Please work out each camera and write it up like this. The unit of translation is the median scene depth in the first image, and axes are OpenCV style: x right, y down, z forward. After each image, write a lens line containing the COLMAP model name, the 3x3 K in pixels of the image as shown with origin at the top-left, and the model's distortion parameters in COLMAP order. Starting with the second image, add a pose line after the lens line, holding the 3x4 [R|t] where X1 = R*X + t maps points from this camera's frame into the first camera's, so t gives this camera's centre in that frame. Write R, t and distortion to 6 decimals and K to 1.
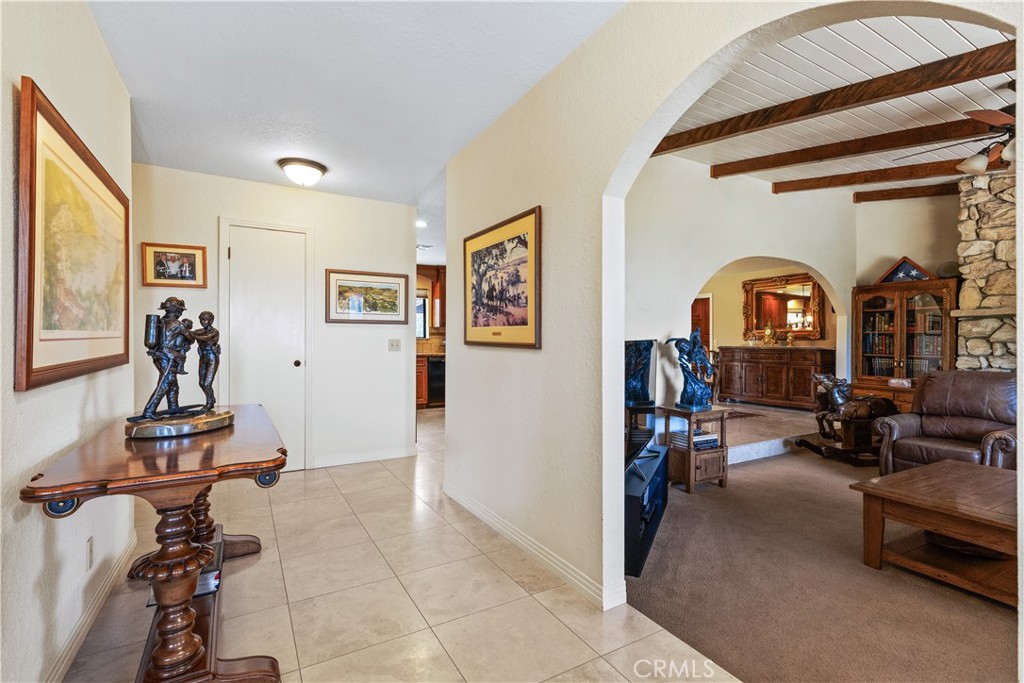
lens RADIAL K [[472.3, 0, 509.3], [0, 472.3, 340.6], [0, 0, 1]] dist [0.001655, -0.000493]
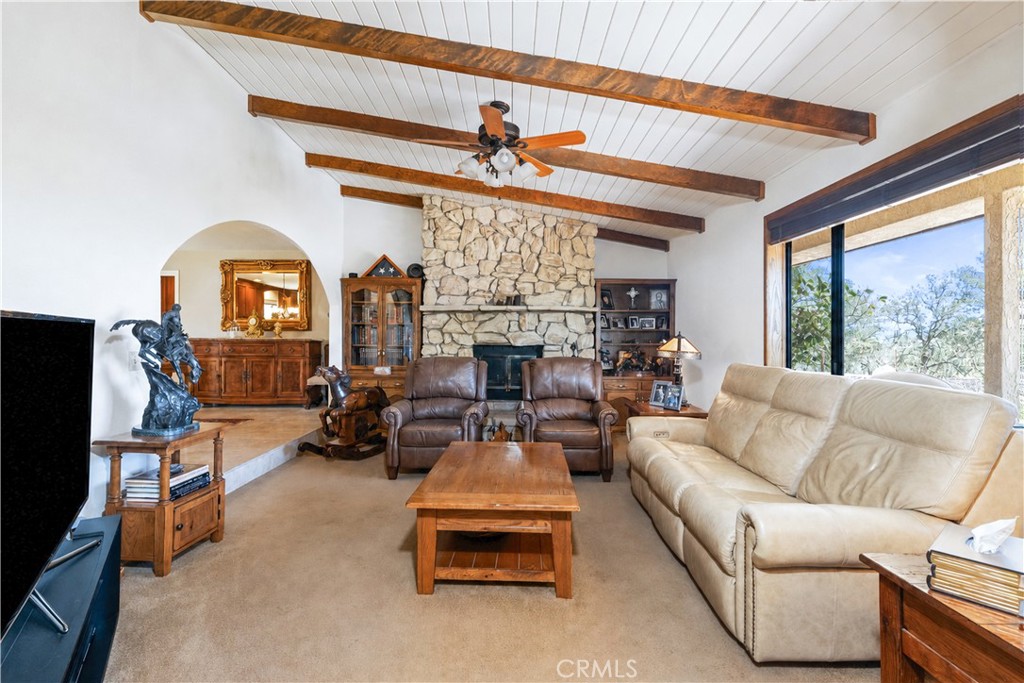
lens RADIAL K [[464.0, 0, 515.4], [0, 464.0, 338.6], [0, 0, 1]] dist [0.002089, -0.000343]
pose [[0.497089, -0.002646, 0.867696, 0.066376], [-0.004304, 0.999976, 0.005516, 0.010455], [-0.867689, -0.006476, 0.497065, 0.230706]]
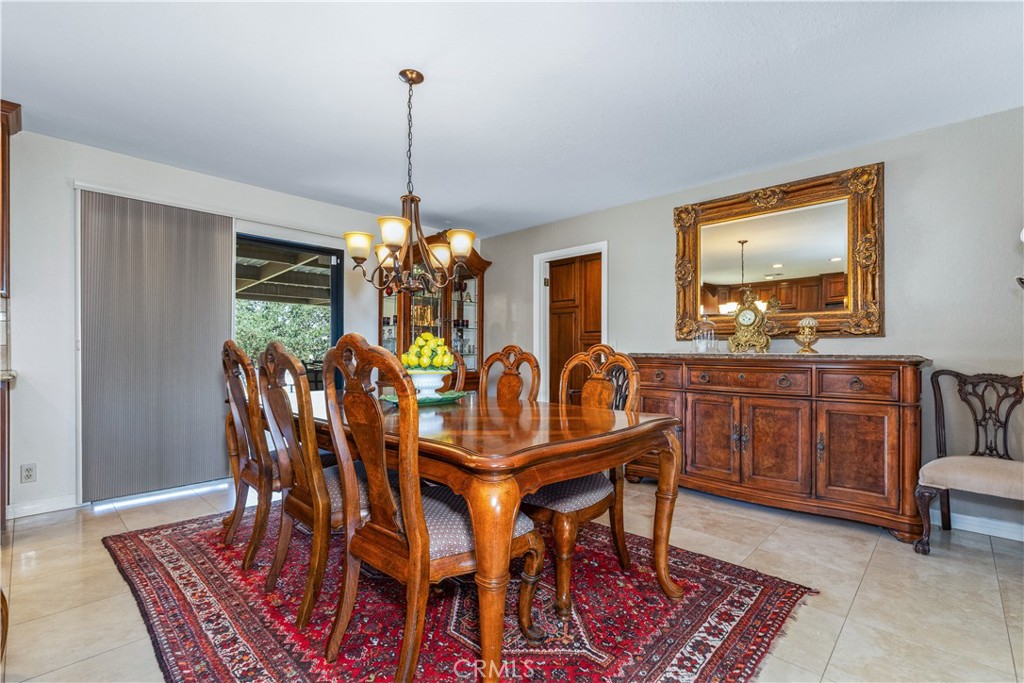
lens RADIAL K [[466.6, 0, 516.3], [0, 466.6, 350.3], [0, 0, 1]] dist [0.000004, -0.000018]
pose [[0.958031, -0.001255, 0.286663, 0.375488], [0.000245, 0.999994, 0.003561, 0.012936], [-0.286666, -0.003341, 0.958025, 1.038353]]
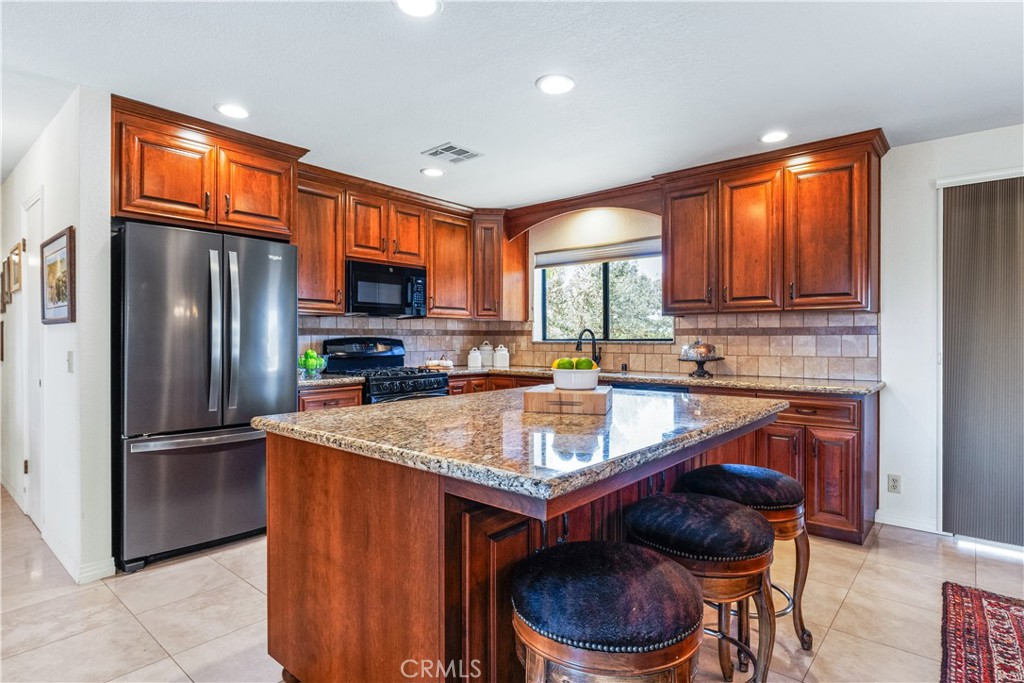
lens RADIAL K [[536.8, 0, 517.0], [0, 536.8, 337.4], [0, 0, 1]] dist [-0.005303, 0.002404]
pose [[0.334917, -0.002715, -0.942244, 0.436565], [0.002460, 0.999995, -0.002007, -0.015987], [0.942244, -0.001646, 0.334922, 1.089800]]
